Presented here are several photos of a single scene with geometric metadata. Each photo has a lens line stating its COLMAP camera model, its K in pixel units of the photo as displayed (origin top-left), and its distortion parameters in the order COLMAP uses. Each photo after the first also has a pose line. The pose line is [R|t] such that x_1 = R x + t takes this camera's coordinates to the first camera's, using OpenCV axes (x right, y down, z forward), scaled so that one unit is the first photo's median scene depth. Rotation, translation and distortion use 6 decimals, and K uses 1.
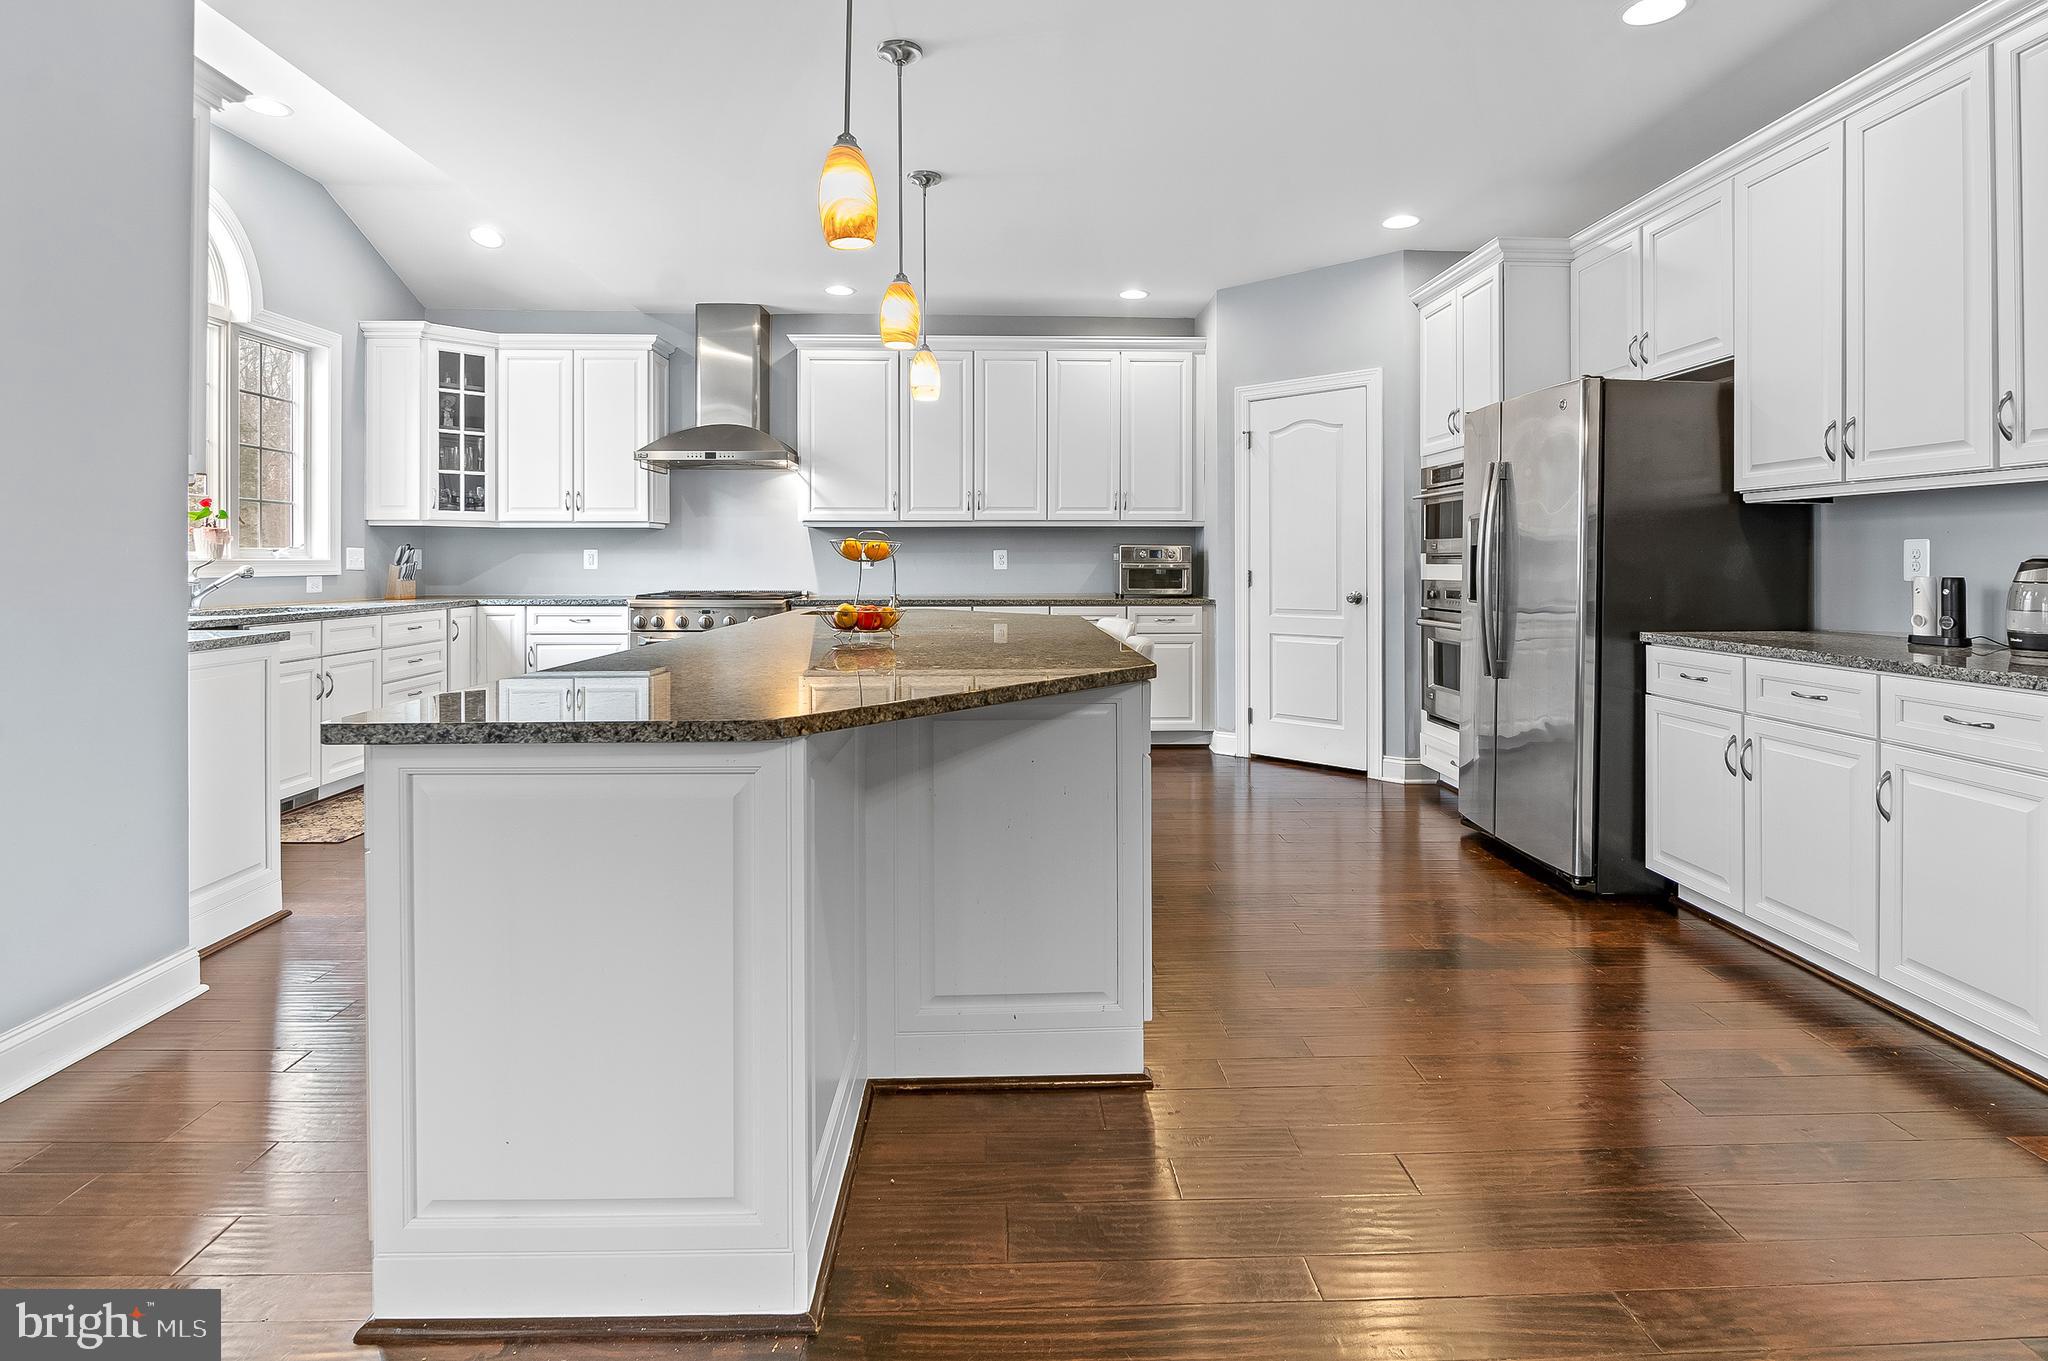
lens RADIAL K [[1002.4, 0, 1046.6], [0, 1002.4, 566.0], [0, 0, 1]] dist [-0.003832, -0.004338]
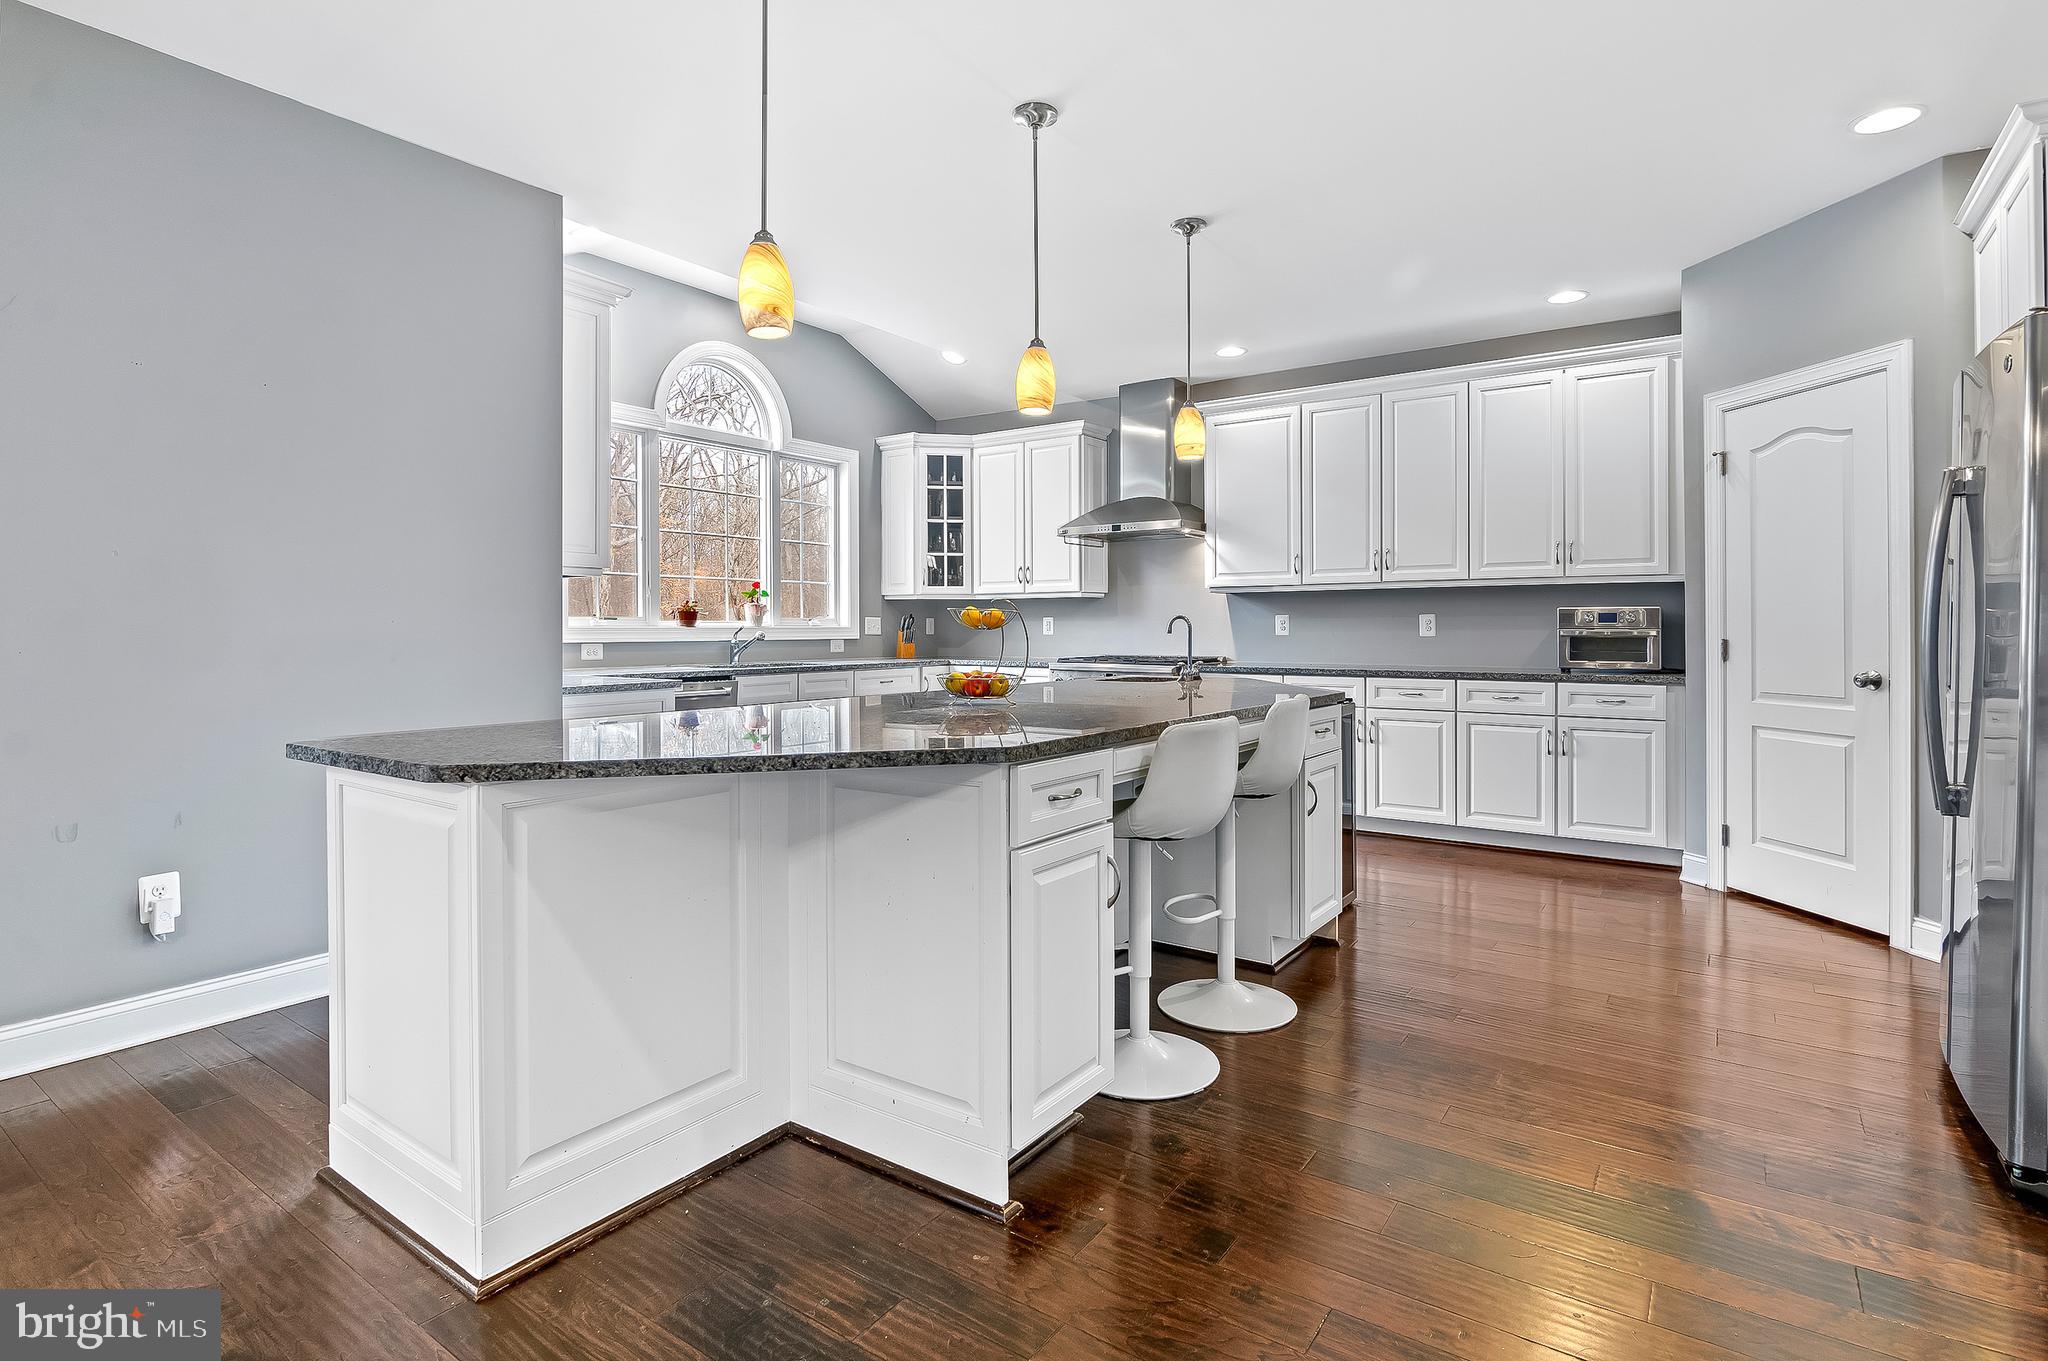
lens RADIAL K [[1002.4, 0, 1083.6], [0, 1002.4, 630.6], [0, 0, 1]] dist [-0.003832, -0.004338]
pose [[0.807243, 0.000693, -0.590219, 0.255827], [-0.000942, 1.000000, -0.000114, -0.001740], [0.590218, 0.000648, 0.807243, 0.122097]]
